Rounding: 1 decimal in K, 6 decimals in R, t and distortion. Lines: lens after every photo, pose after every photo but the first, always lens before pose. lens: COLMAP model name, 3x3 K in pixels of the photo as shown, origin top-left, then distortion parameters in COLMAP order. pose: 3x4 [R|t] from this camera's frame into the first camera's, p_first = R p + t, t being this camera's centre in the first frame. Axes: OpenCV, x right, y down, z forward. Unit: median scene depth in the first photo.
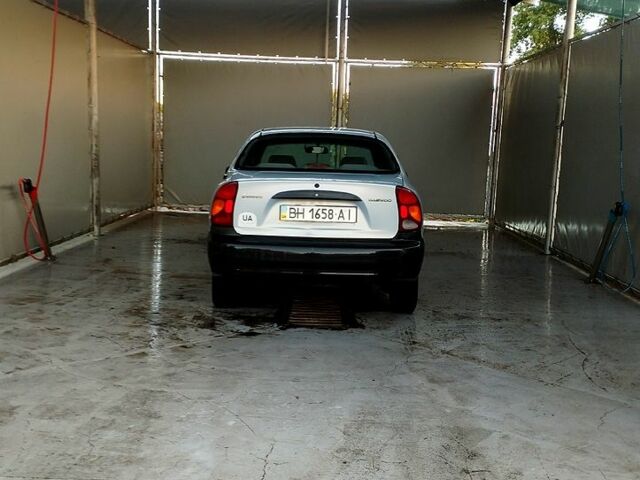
lens RADIAL K [[700.7, 0, 320.0], [0, 700.7, 240.0], [0, 0, 1]] dist [0.081369, -0.035998]
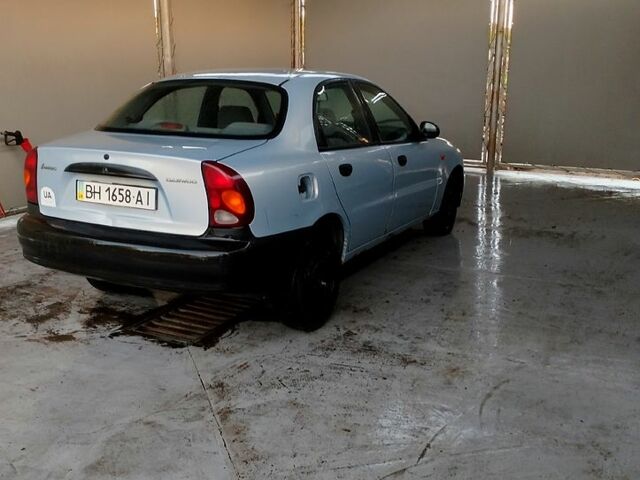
lens RADIAL K [[700.7, 0, 320.0], [0, 700.7, 240.0], [0, 0, 1]] dist [0.081369, -0.035998]
pose [[0.886185, 0.085872, -0.455305, 0.528184], [-0.039625, 0.993121, 0.110183, -0.079897], [0.461635, -0.079601, 0.883491, 0.430641]]
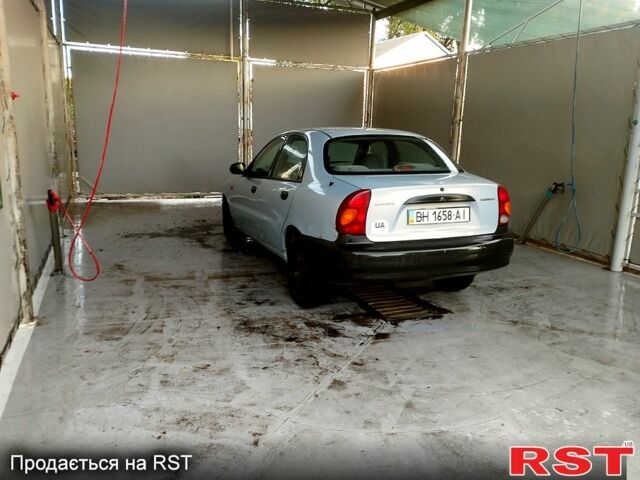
lens RADIAL K [[530.2, 0, 320.0], [0, 530.2, 240.0], [0, 0, 1]] dist [0.058145, -0.016724]
pose [[0.922466, -0.091541, 0.375069, -0.467481], [0.061048, 0.993847, 0.092418, -0.085321], [-0.381222, -0.062356, 0.922378, 0.323167]]
